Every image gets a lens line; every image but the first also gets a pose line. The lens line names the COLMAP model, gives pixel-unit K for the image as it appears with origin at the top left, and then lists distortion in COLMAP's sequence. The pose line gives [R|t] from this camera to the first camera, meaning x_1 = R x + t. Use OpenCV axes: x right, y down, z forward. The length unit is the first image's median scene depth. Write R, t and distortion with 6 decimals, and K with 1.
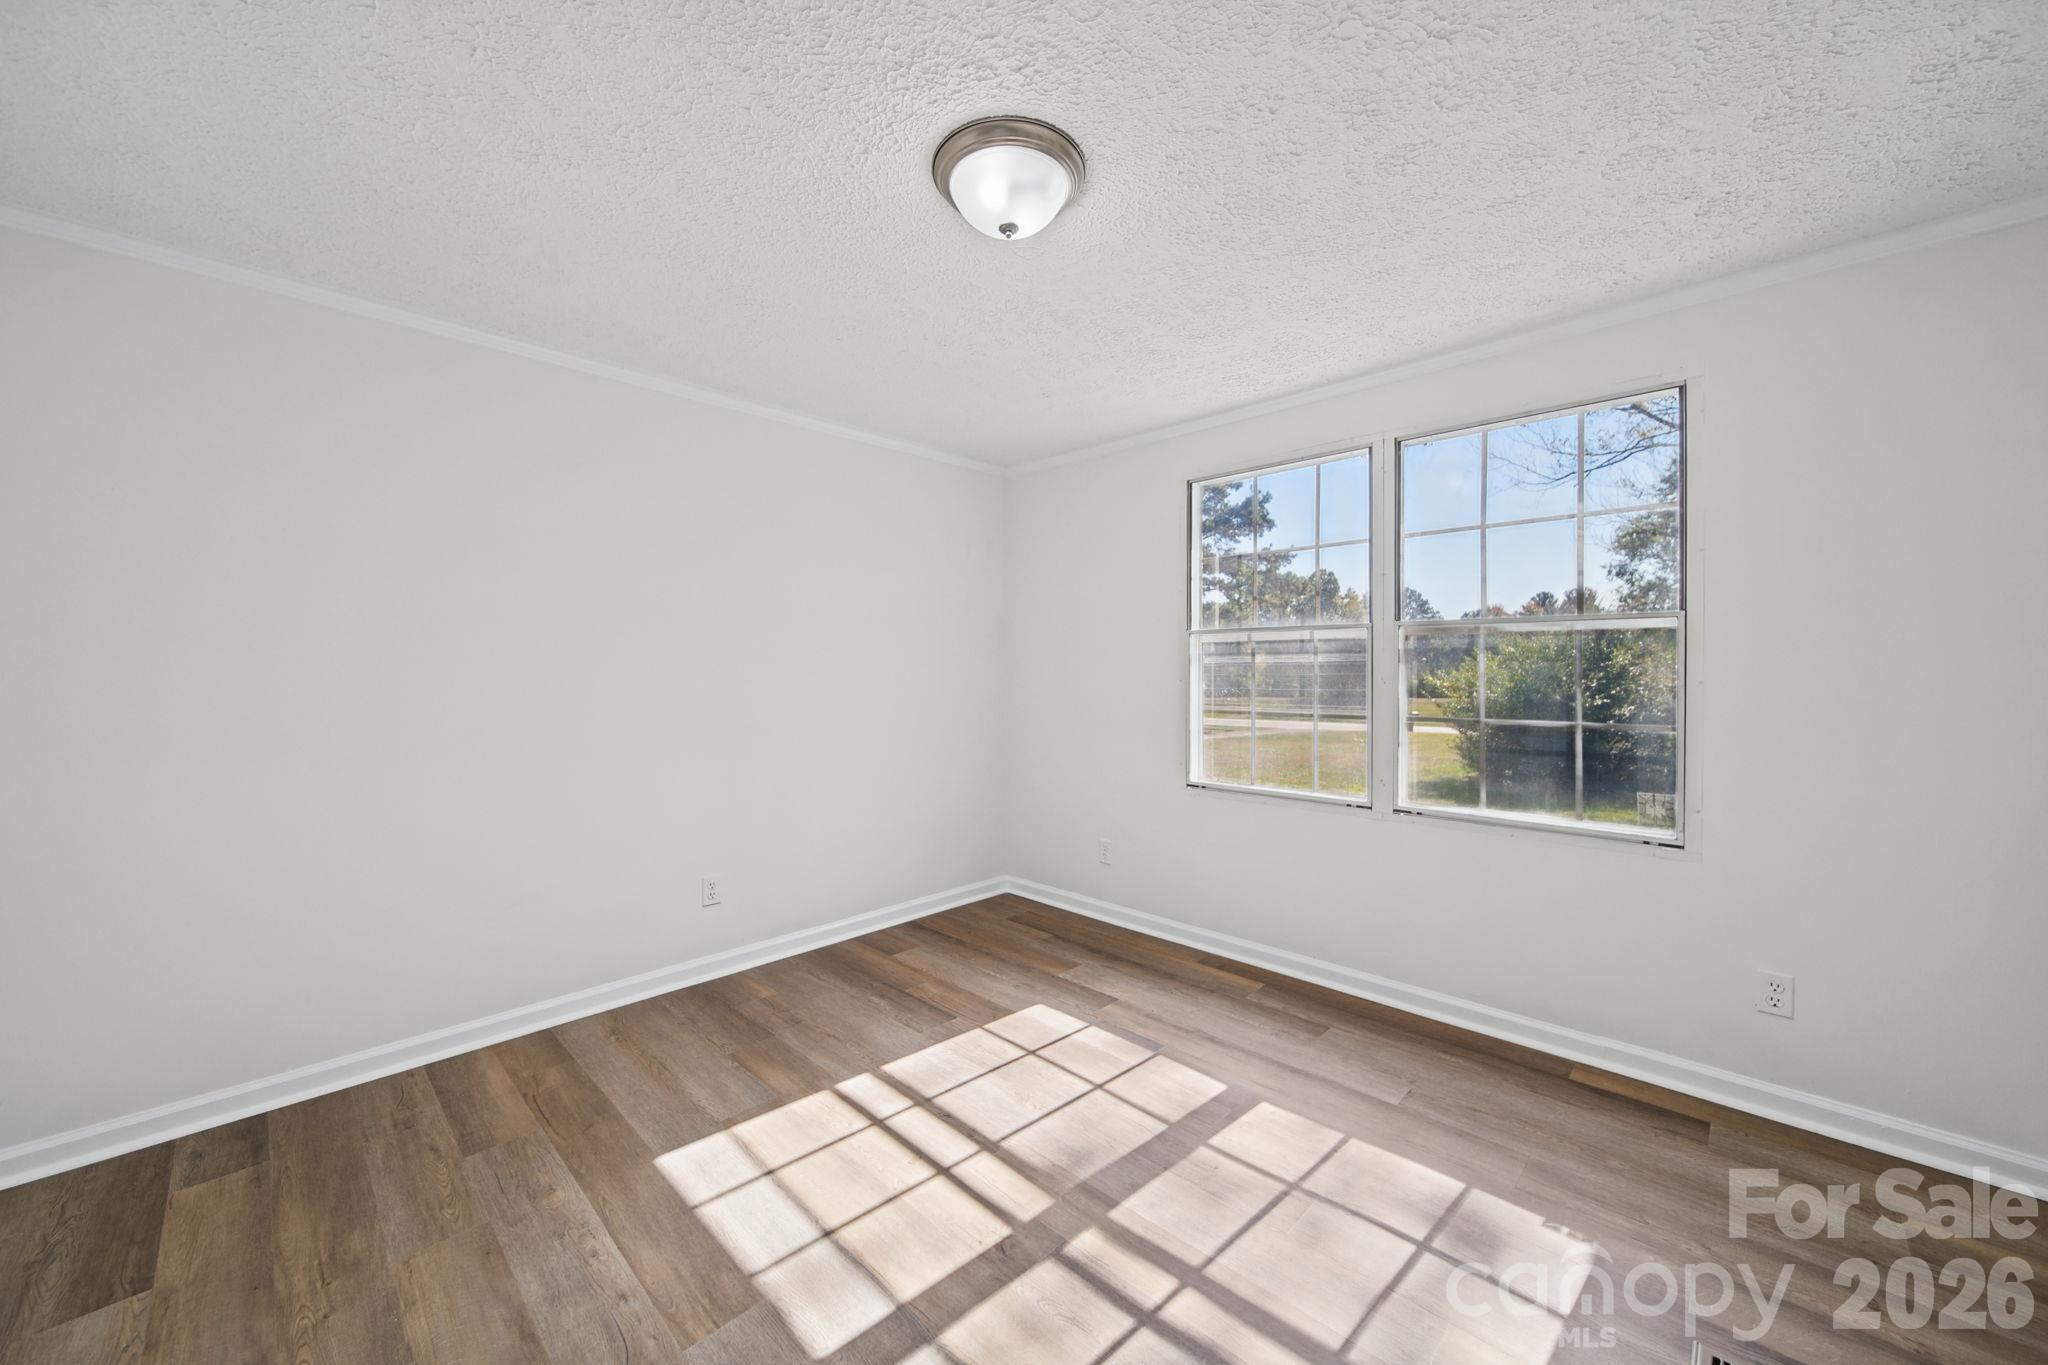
lens RADIAL K [[816.1, 0, 1025.0], [0, 816.1, 650.6], [0, 0, 1]] dist [0.001073, 0.000004]
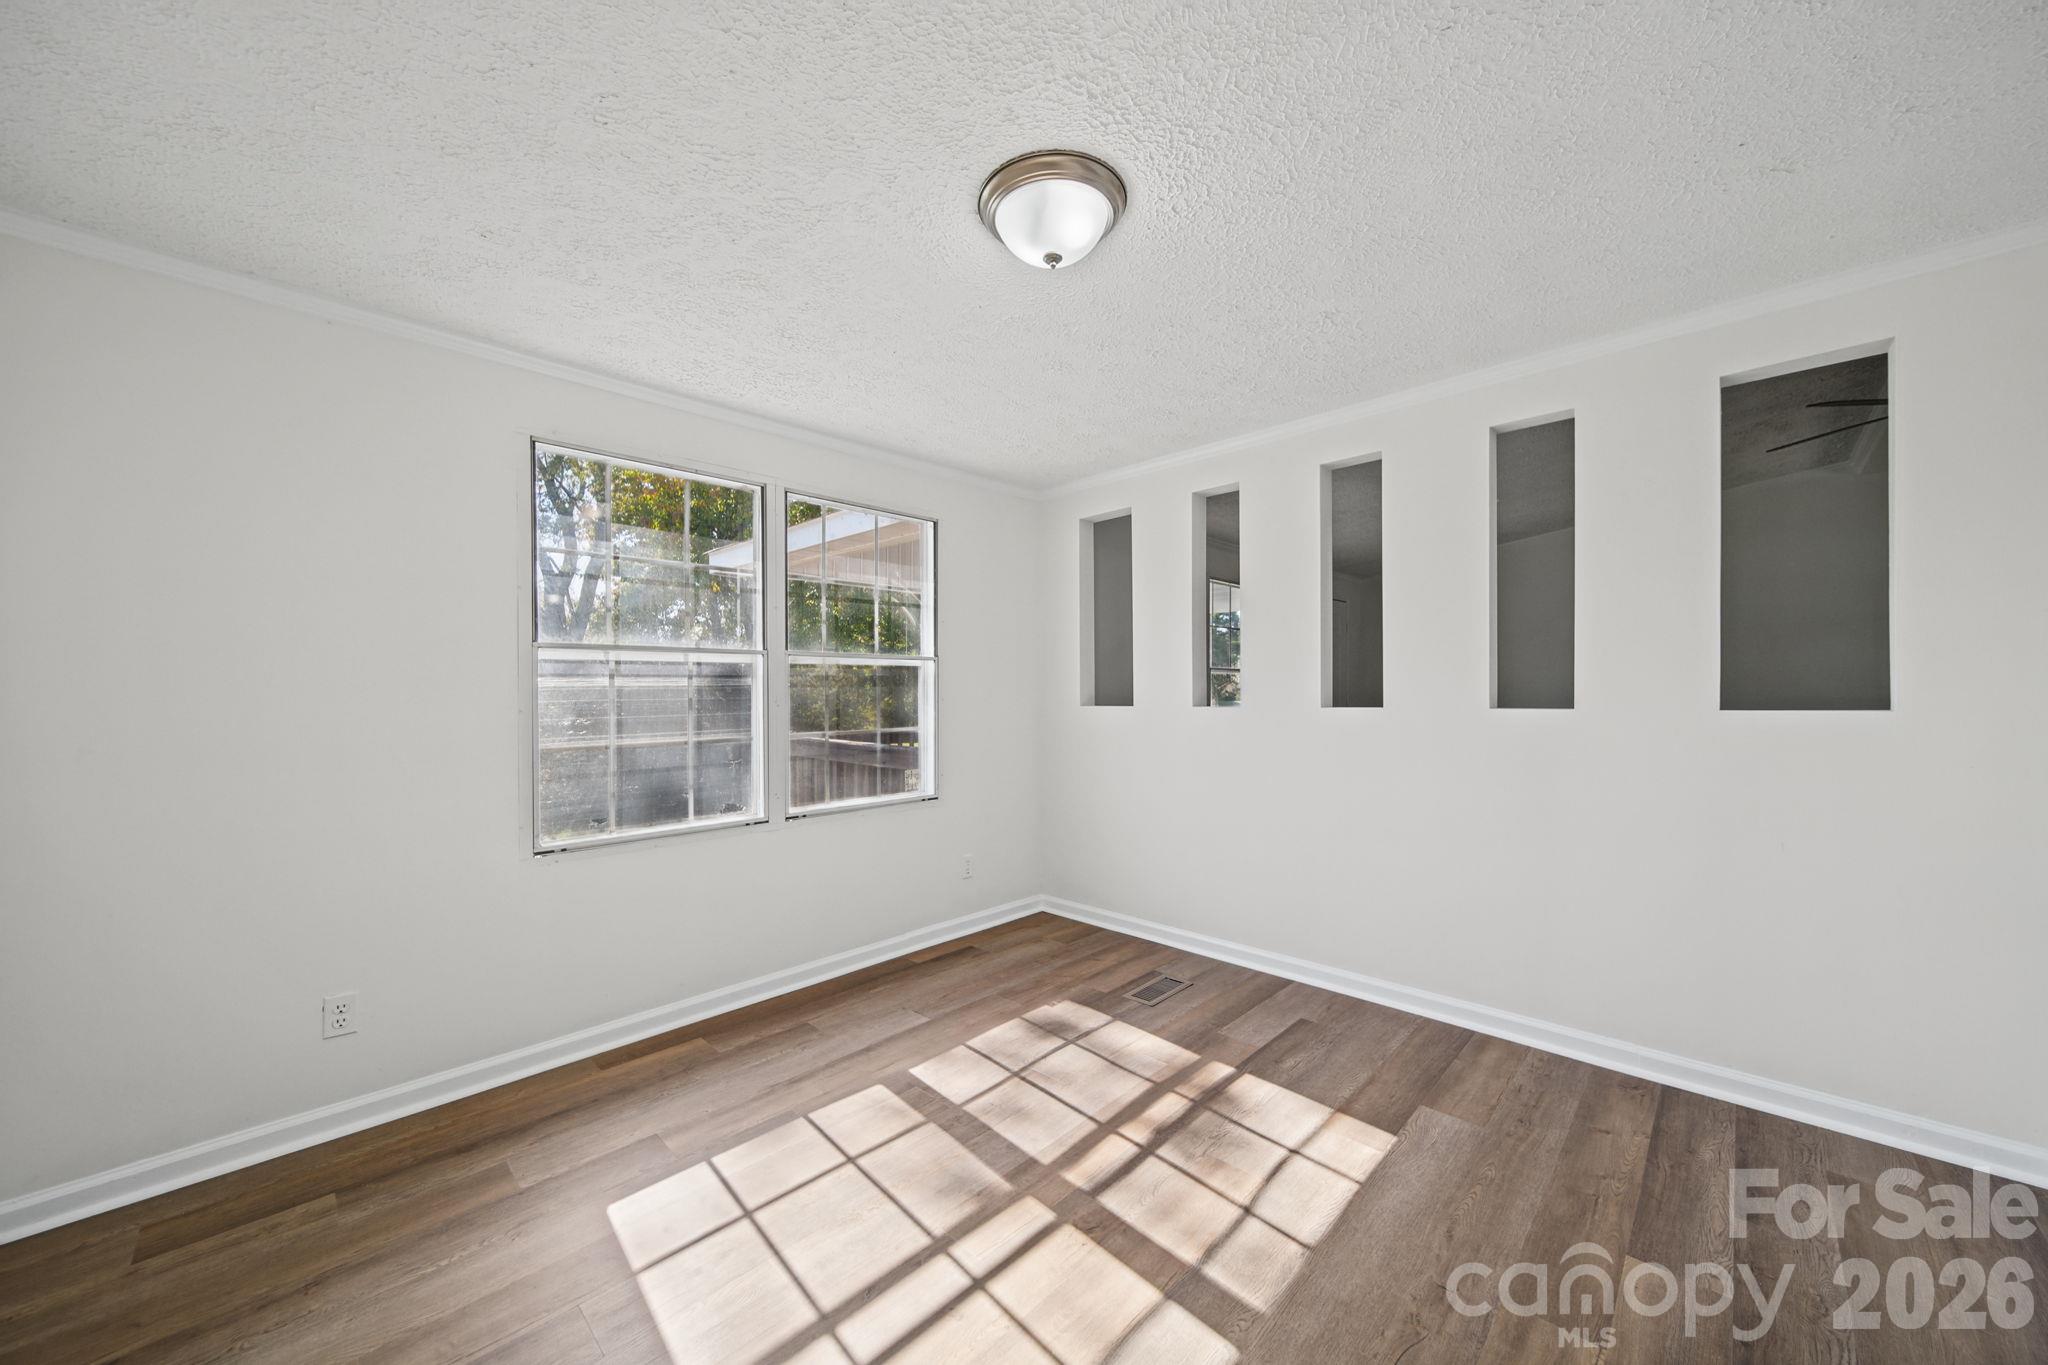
lens RADIAL K [[849.8, 0, 1024.0], [0, 849.8, 682.5], [0, 0, 1]] dist [-0.000282, -0.000076]
pose [[-0.112674, 0.012810, 0.993549, -0.934084], [-0.012438, 0.999820, -0.014302, 0.026248], [-0.993554, -0.013969, -0.112494, 1.004862]]
